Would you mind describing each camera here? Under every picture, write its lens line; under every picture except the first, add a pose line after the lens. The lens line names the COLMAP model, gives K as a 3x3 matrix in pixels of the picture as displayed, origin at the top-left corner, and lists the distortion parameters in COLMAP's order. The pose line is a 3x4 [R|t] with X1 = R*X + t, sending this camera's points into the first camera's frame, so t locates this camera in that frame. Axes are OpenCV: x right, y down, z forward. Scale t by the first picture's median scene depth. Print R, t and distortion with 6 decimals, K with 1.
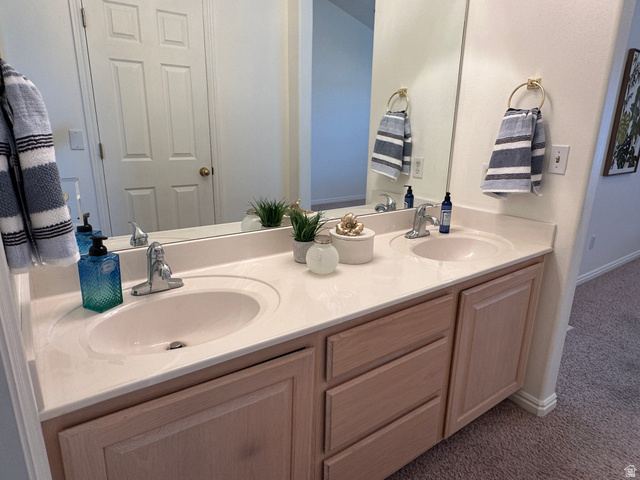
lens RADIAL K [[403.2, 0, 318.0], [0, 403.2, 241.3], [0, 0, 1]] dist [0.002844, 0.001126]
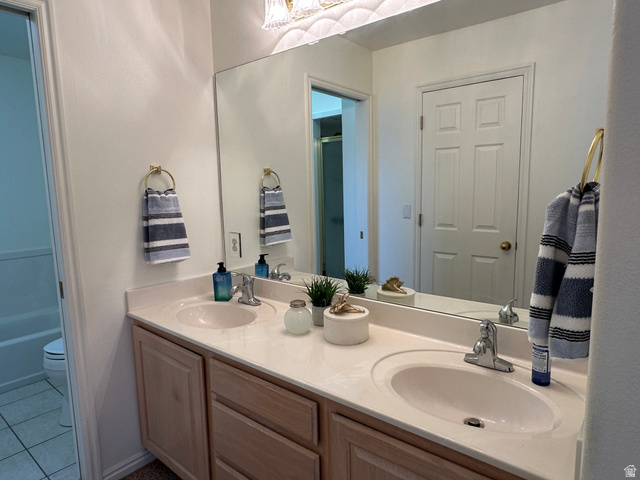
lens RADIAL K [[403.2, 0, 318.0], [0, 403.2, 241.3], [0, 0, 1]] dist [0.002844, 0.001126]
pose [[0.232947, 0.097842, -0.967555, 0.643175], [-0.241757, 0.969519, 0.039836, -0.135762], [0.941960, 0.224634, 0.249501, 0.407393]]
